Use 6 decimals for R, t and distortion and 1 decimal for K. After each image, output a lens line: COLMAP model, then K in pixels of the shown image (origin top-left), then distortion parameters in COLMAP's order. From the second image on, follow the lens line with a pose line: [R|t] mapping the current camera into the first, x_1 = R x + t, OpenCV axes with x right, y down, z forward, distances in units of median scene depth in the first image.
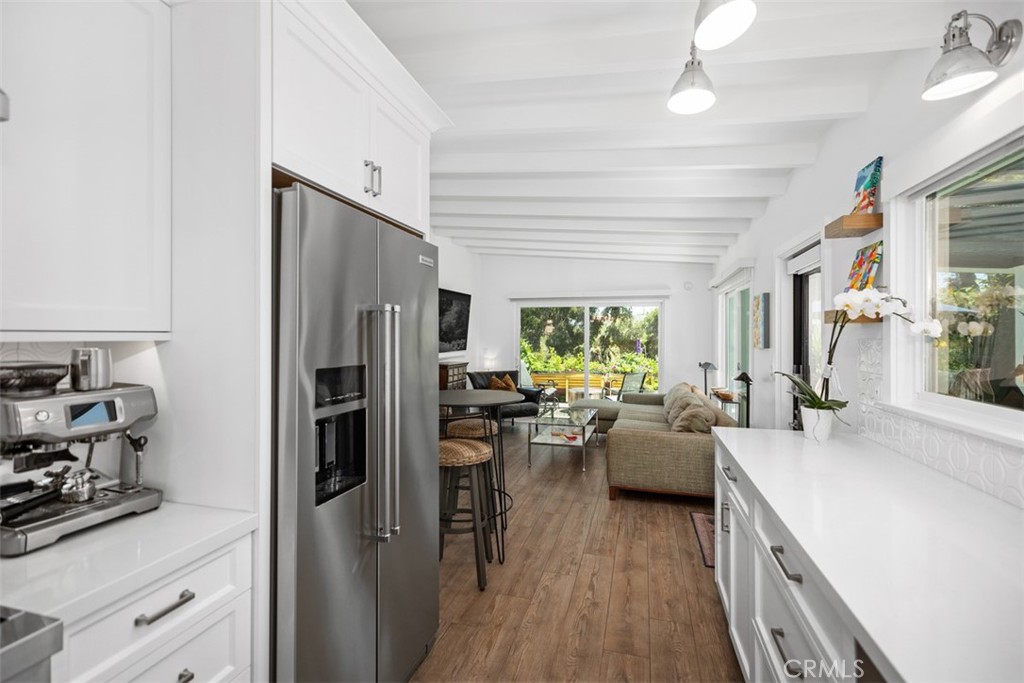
lens RADIAL K [[461.2, 0, 509.5], [0, 461.2, 339.2], [0, 0, 1]] dist [0.005492, -0.000028]
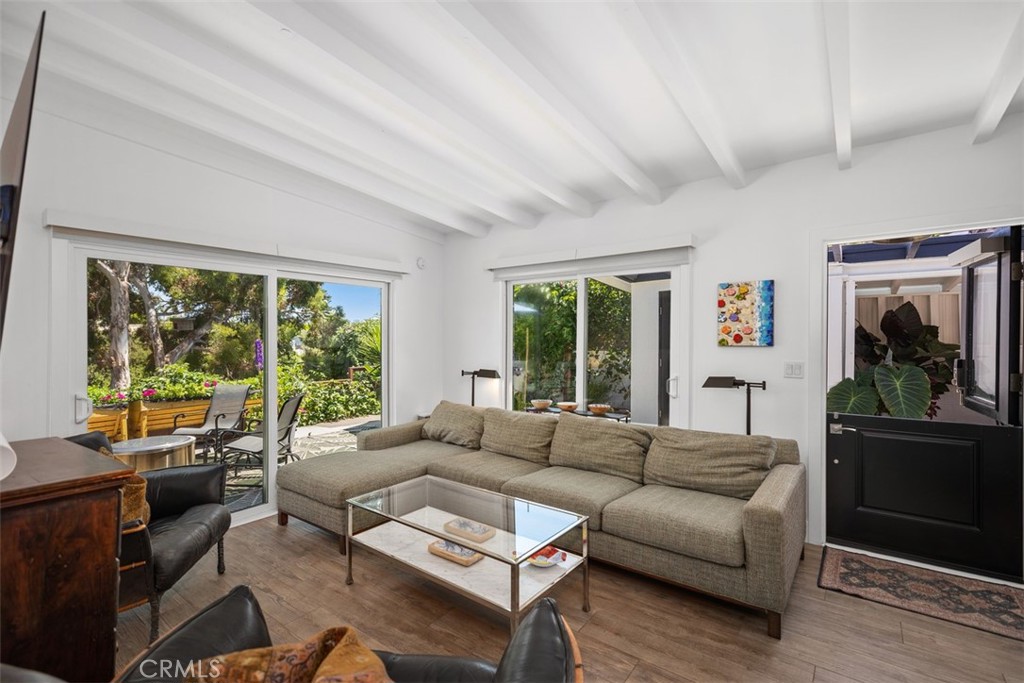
lens RADIAL K [[458.4, 0, 514.8], [0, 458.4, 339.9], [0, 0, 1]] dist [0.006072, 0.000259]
pose [[0.359489, -0.013633, 0.933050, -0.194168], [0.013197, 0.999868, 0.009524, -0.002702], [-0.933056, 0.008890, 0.359621, 0.556724]]
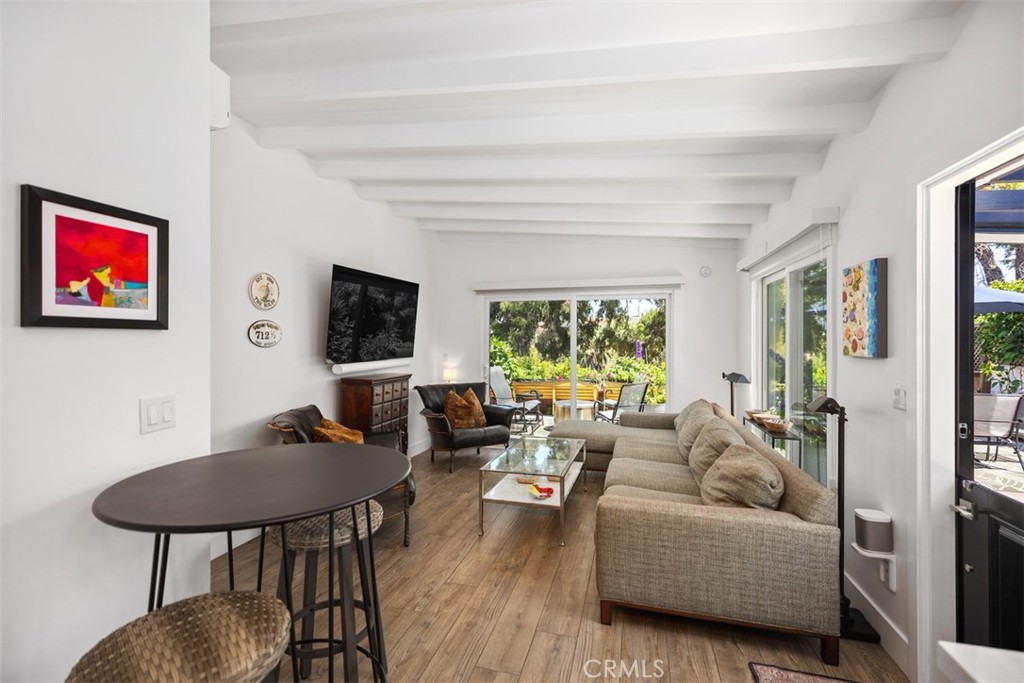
lens RADIAL K [[459.0, 0, 509.3], [0, 459.0, 338.8], [0, 0, 1]] dist [0.006701, 0.000186]
pose [[0.999957, -0.003852, 0.008463, 0.050886], [0.003905, 0.999973, -0.006220, -0.000782], [-0.008439, 0.006253, 0.999945, 0.219327]]
